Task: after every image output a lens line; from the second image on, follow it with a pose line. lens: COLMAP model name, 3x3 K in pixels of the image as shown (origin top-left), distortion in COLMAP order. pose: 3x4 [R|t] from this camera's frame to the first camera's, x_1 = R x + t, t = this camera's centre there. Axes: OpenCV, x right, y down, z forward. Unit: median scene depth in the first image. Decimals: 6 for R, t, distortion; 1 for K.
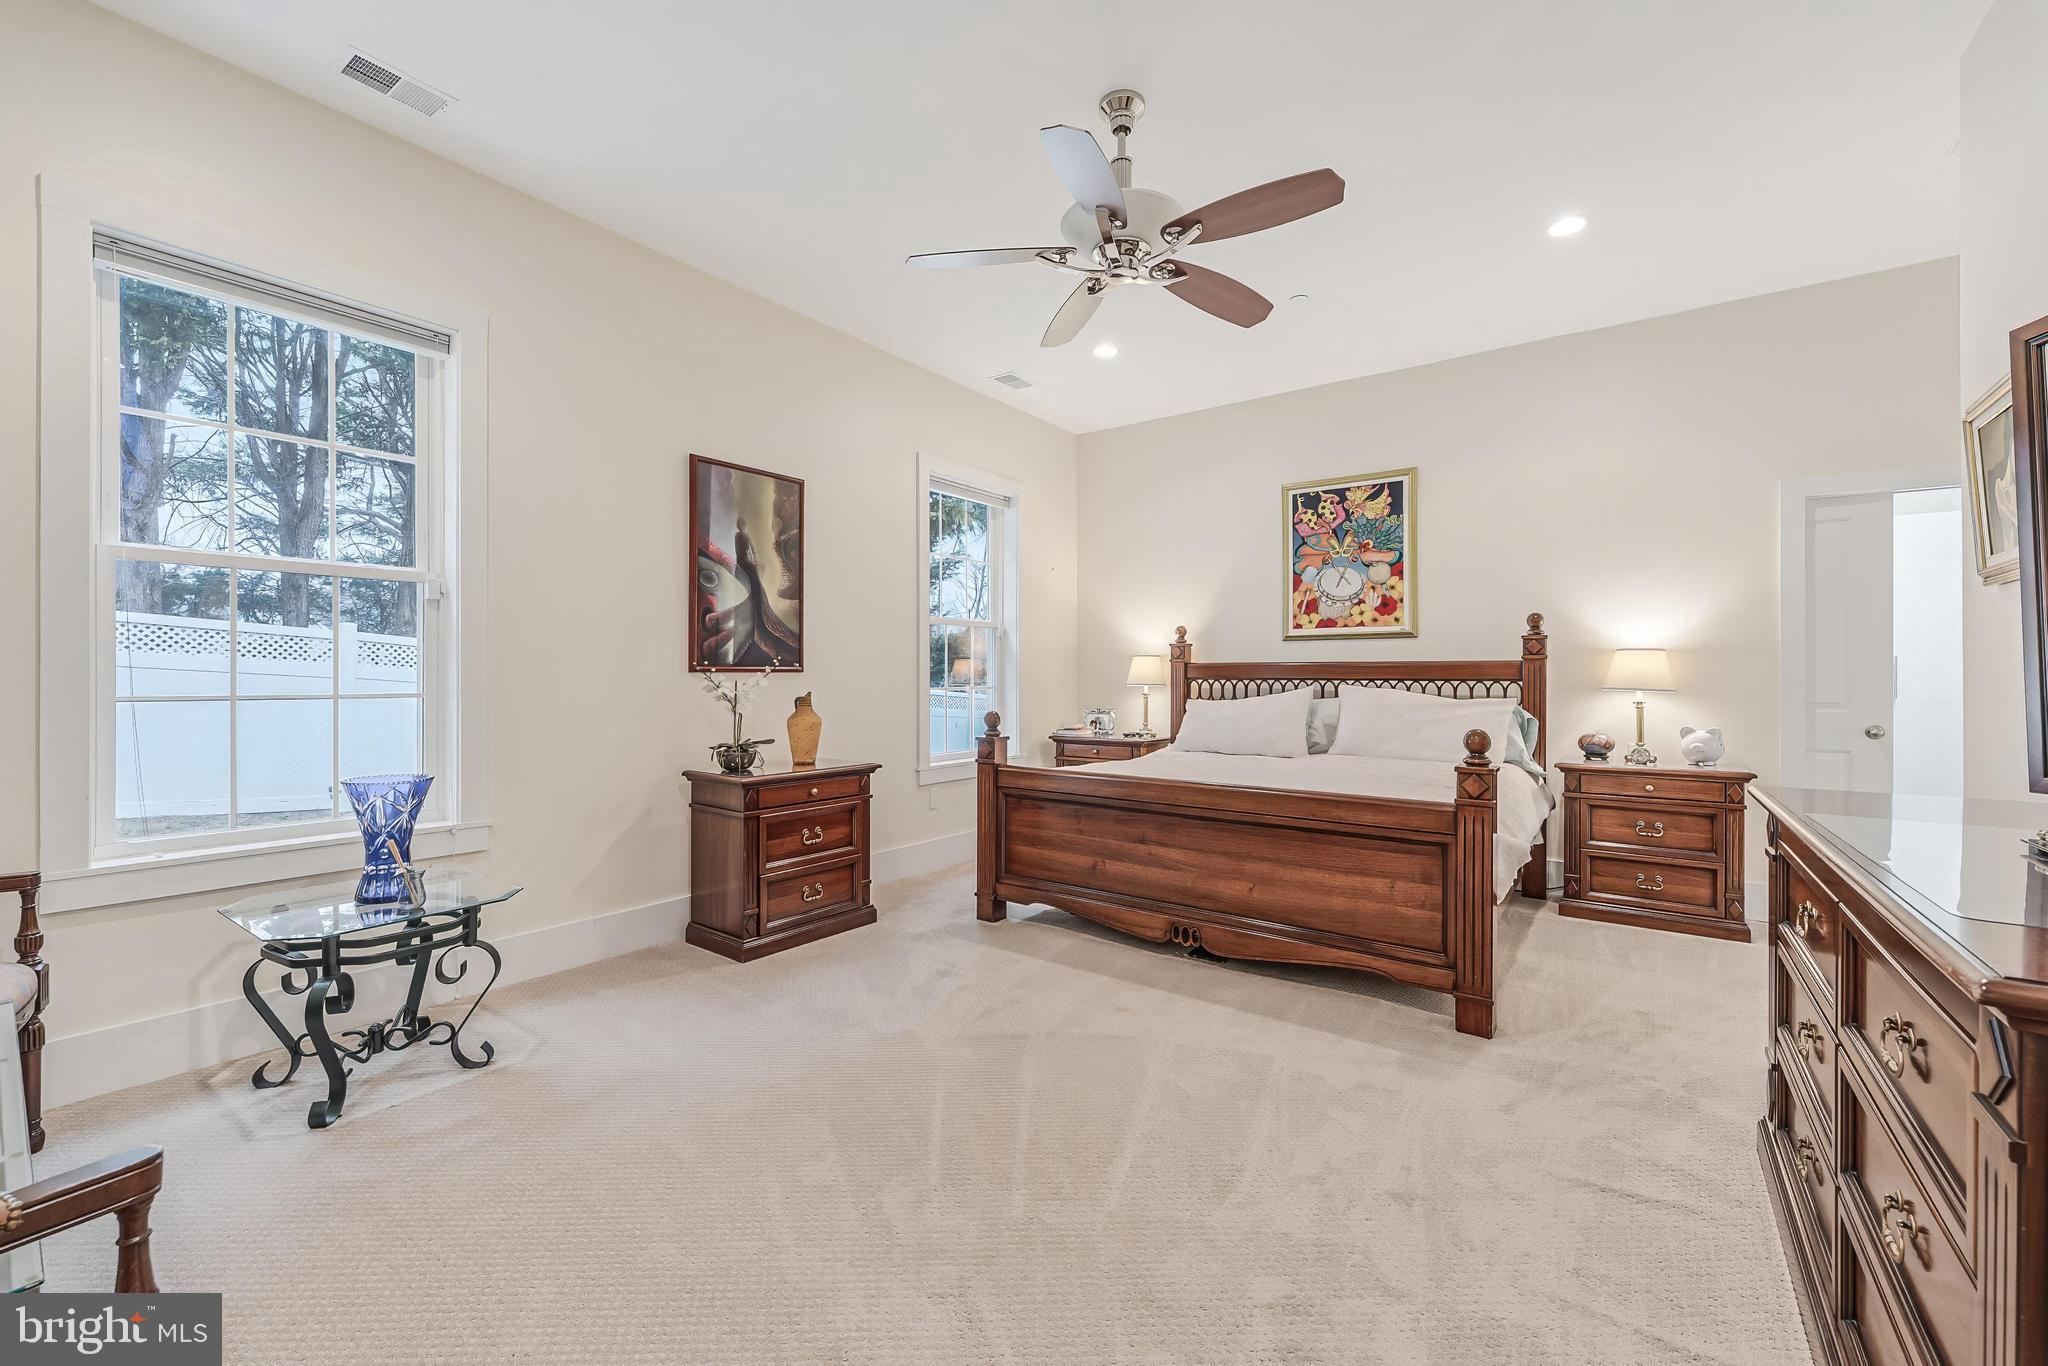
lens RADIAL K [[825.6, 0, 1040.3], [0, 825.6, 680.3], [0, 0, 1]] dist [0.003620, -0.000436]
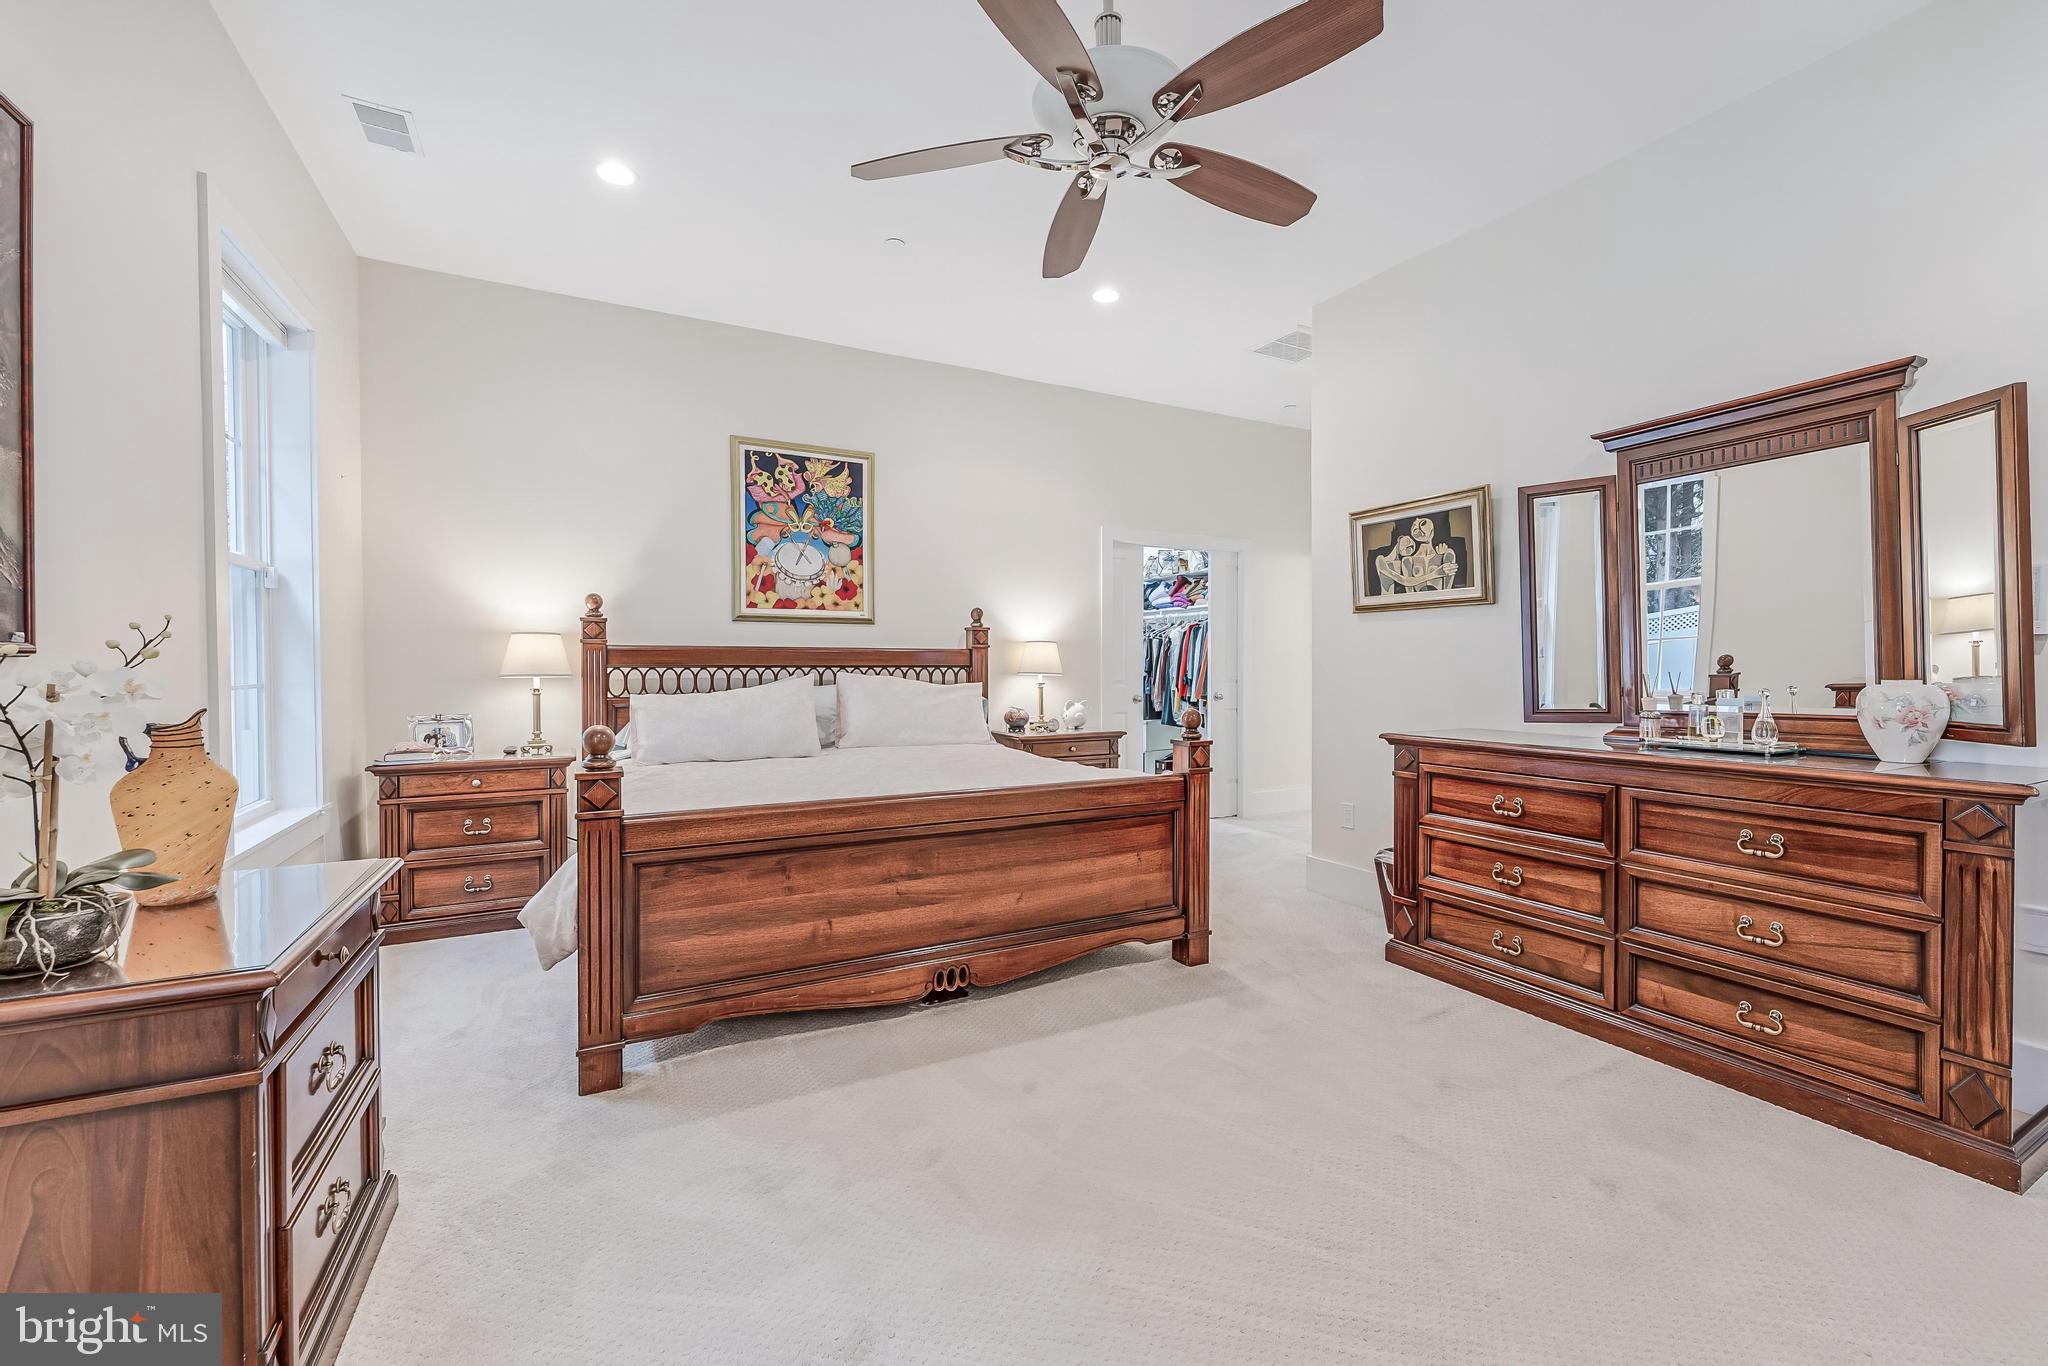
lens RADIAL K [[825.6, 0, 1038.1], [0, 825.6, 677.1], [0, 0, 1]] dist [0.003620, -0.000436]
pose [[0.439780, -0.017855, 0.897928, -0.353270], [0.003565, 0.999829, 0.018136, -0.005071], [-0.898098, -0.004774, 0.439769, 0.377167]]
